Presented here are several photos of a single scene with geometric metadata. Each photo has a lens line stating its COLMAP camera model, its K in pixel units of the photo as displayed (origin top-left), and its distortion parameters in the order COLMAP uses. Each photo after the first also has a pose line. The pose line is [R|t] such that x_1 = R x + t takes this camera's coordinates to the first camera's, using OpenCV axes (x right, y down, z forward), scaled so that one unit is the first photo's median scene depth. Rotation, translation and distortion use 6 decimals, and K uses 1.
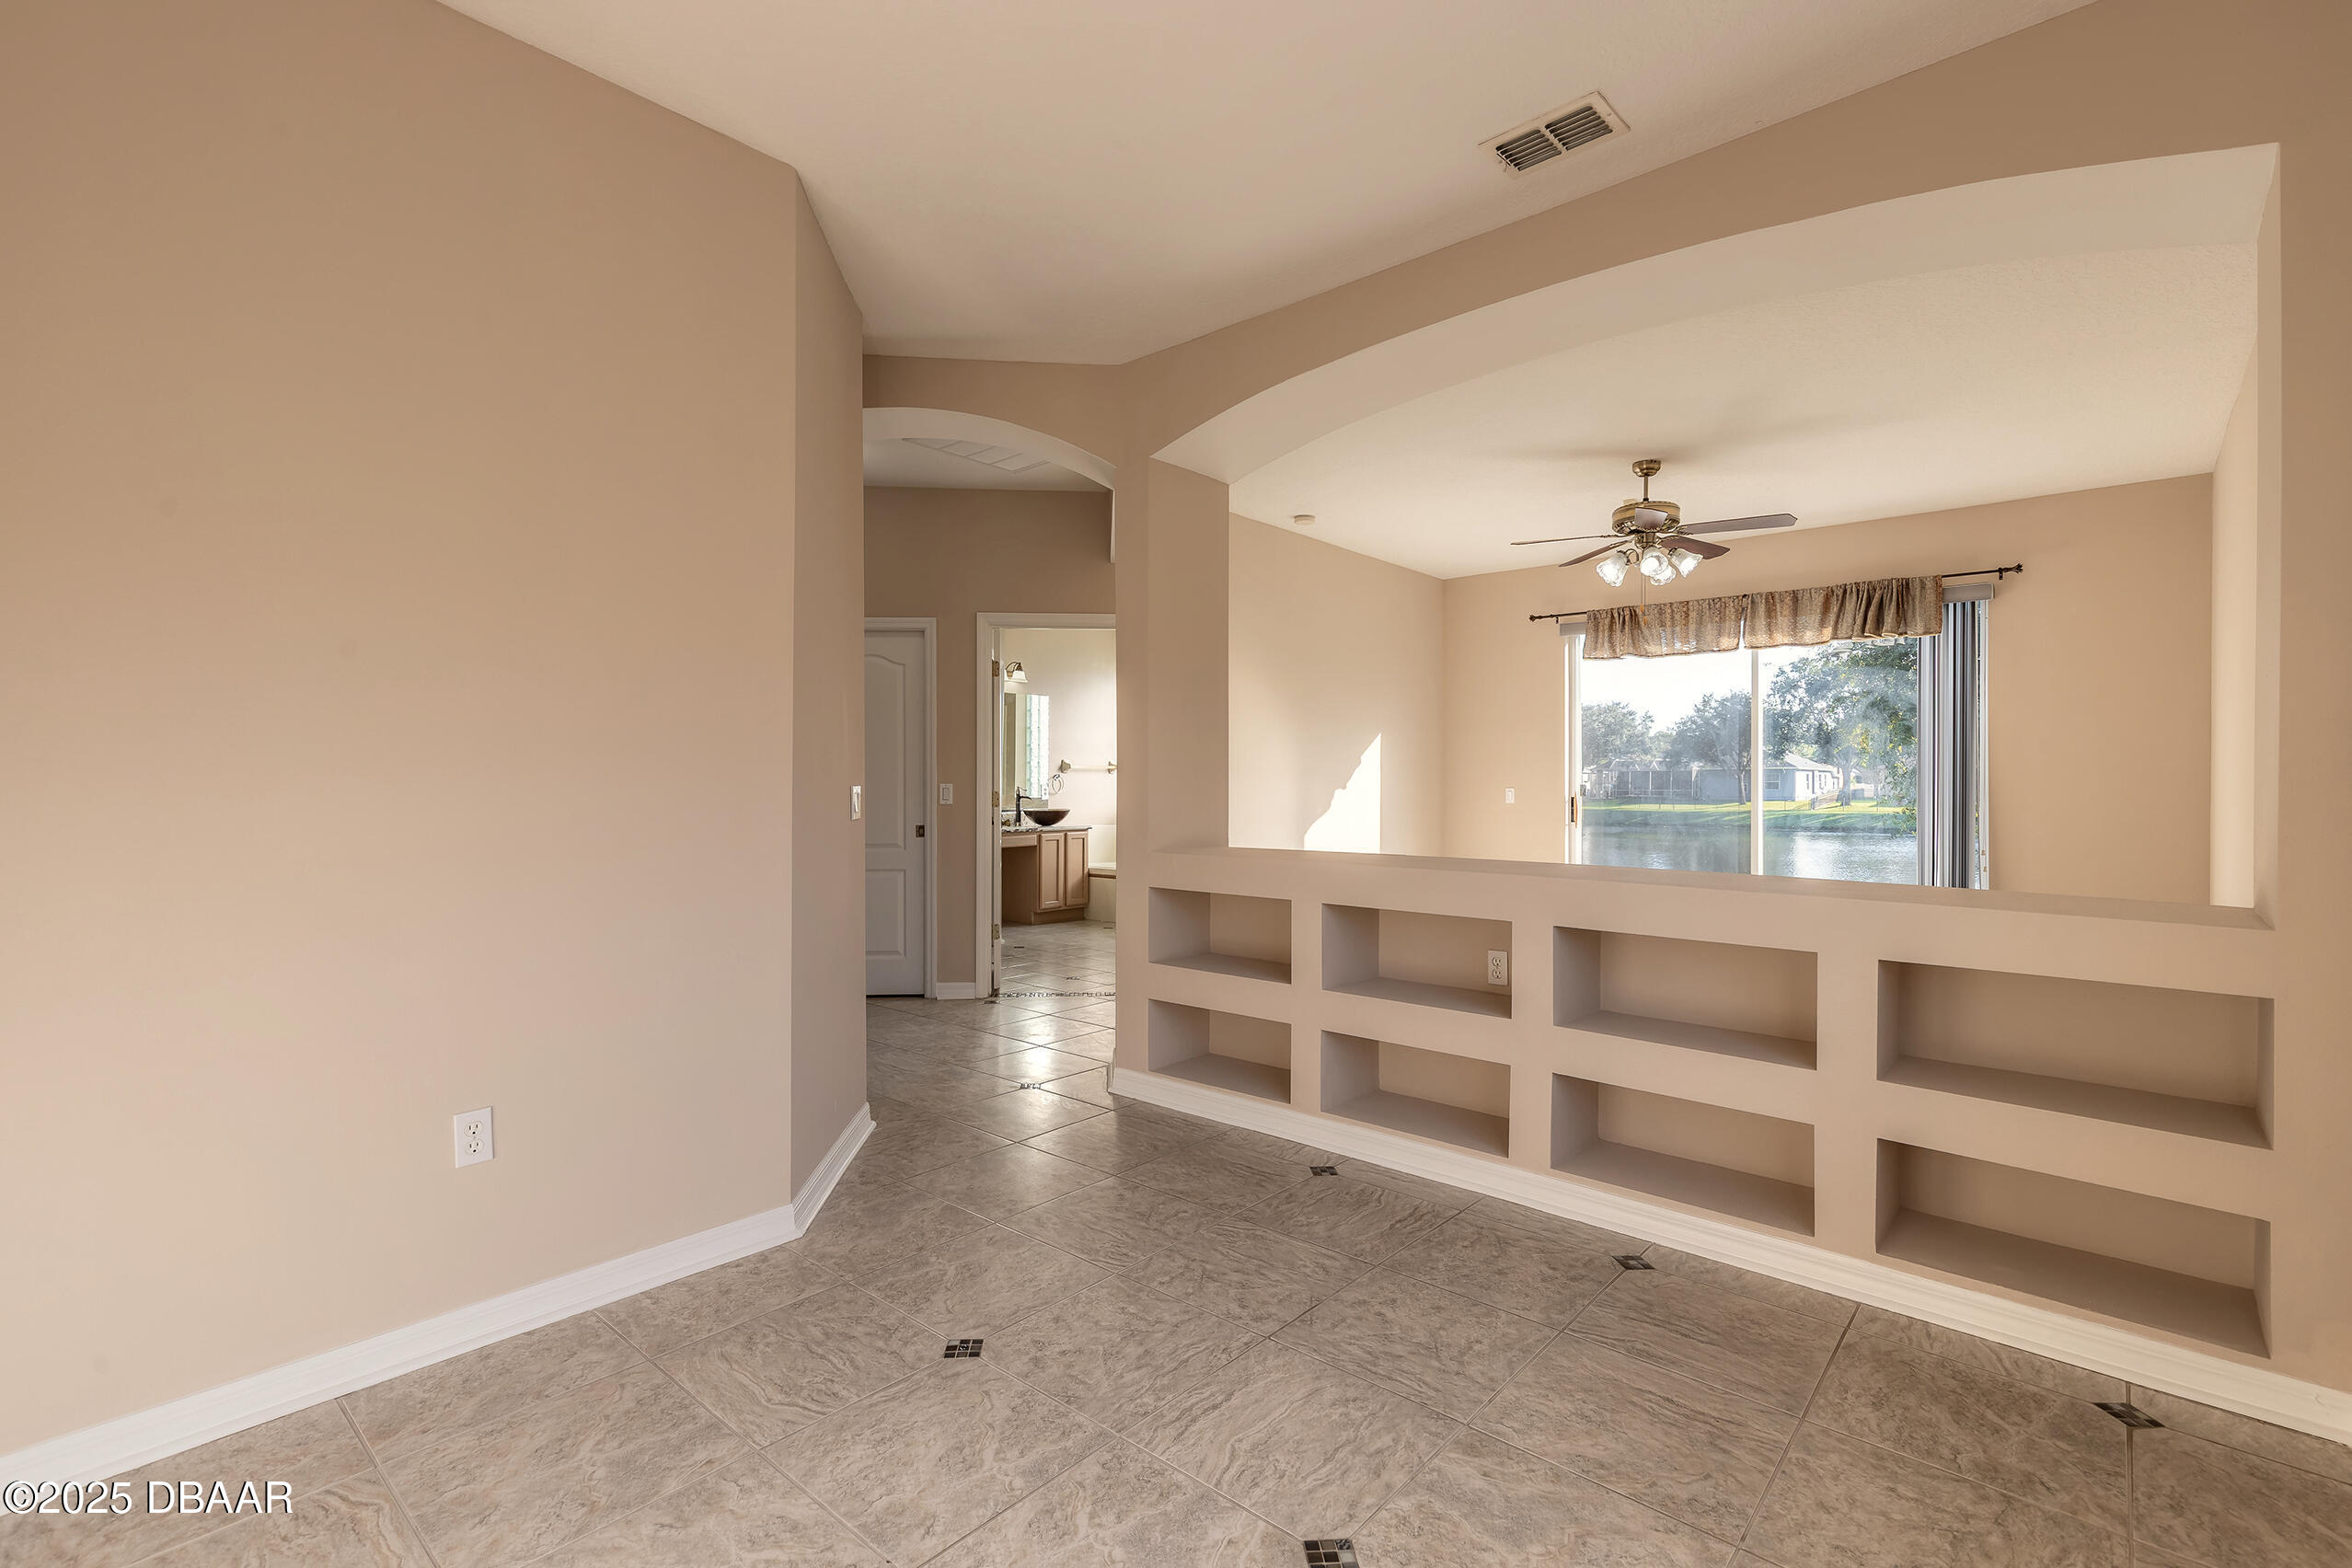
lens RADIAL K [[1062.2, 0, 1176.5], [0, 1062.2, 784.5], [0, 0, 1]] dist [-0.000582, 0.000118]
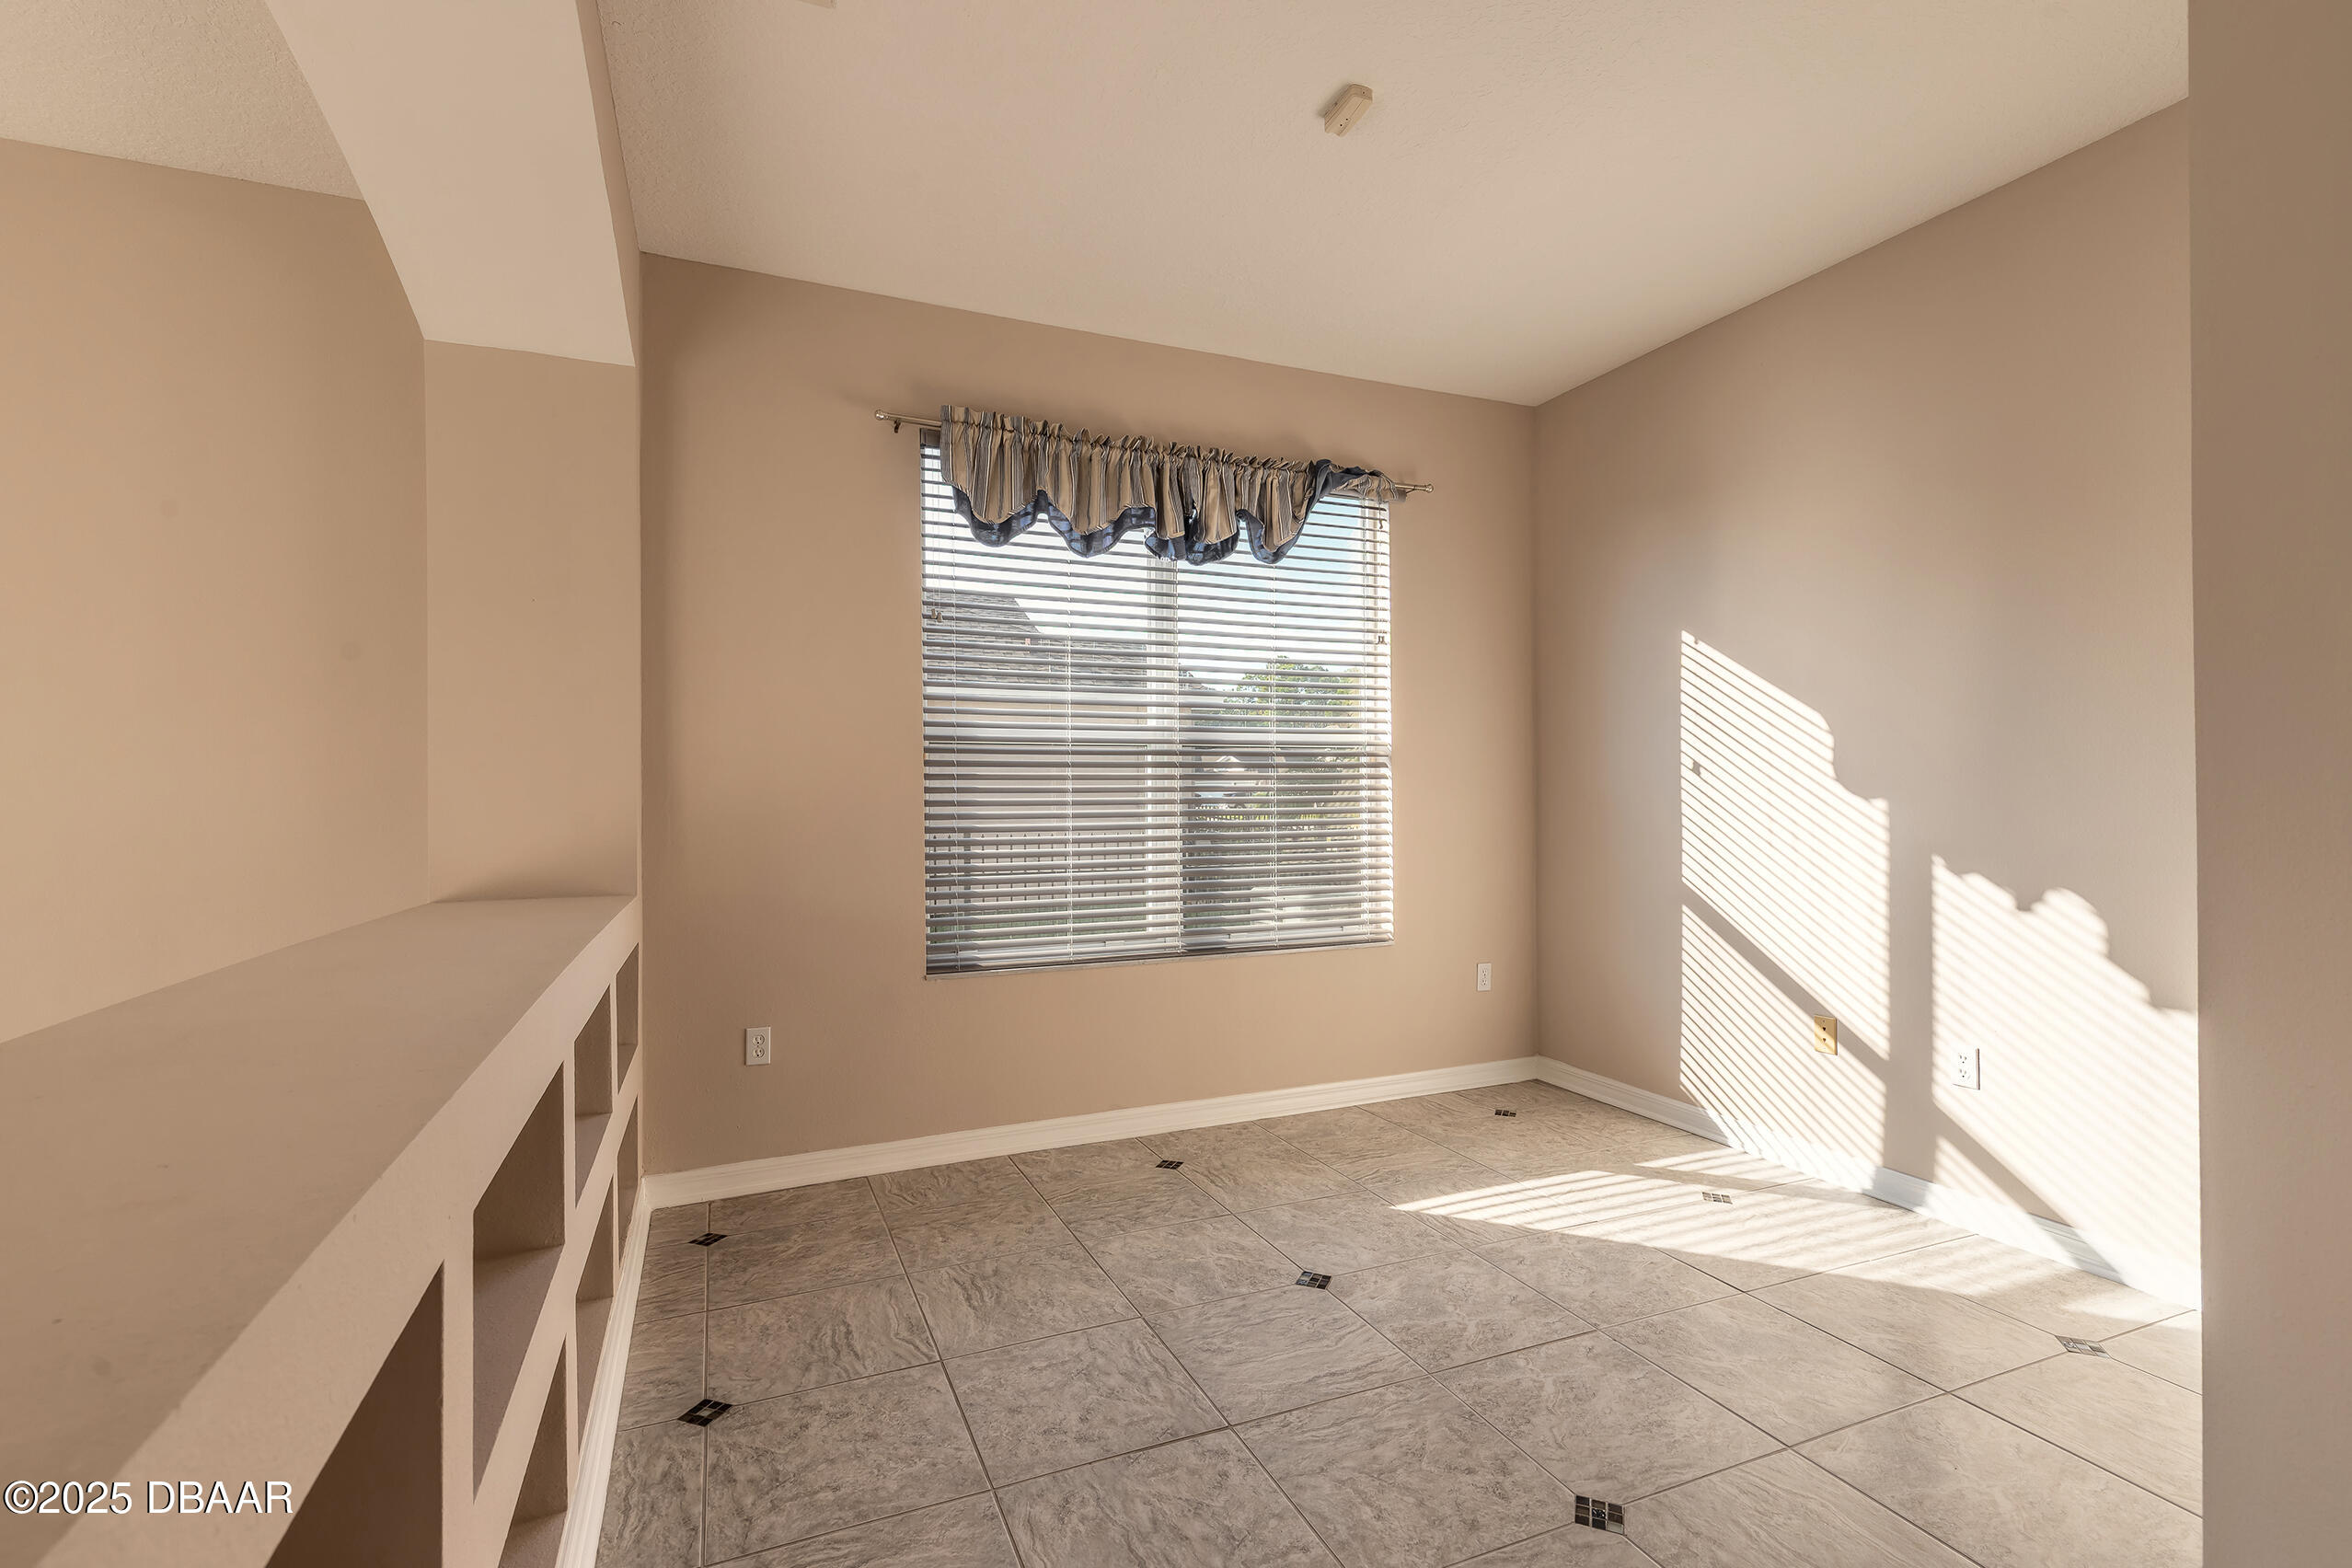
lens RADIAL K [[1062.2, 0, 1171.4], [0, 1062.2, 789.2], [0, 0, 1]] dist [-0.000582, 0.000118]
pose [[-0.902209, 0.003654, 0.431284, -0.265918], [0.003777, 0.999993, -0.000572, -0.006128], [-0.431283, 0.001113, -0.902216, 1.920057]]
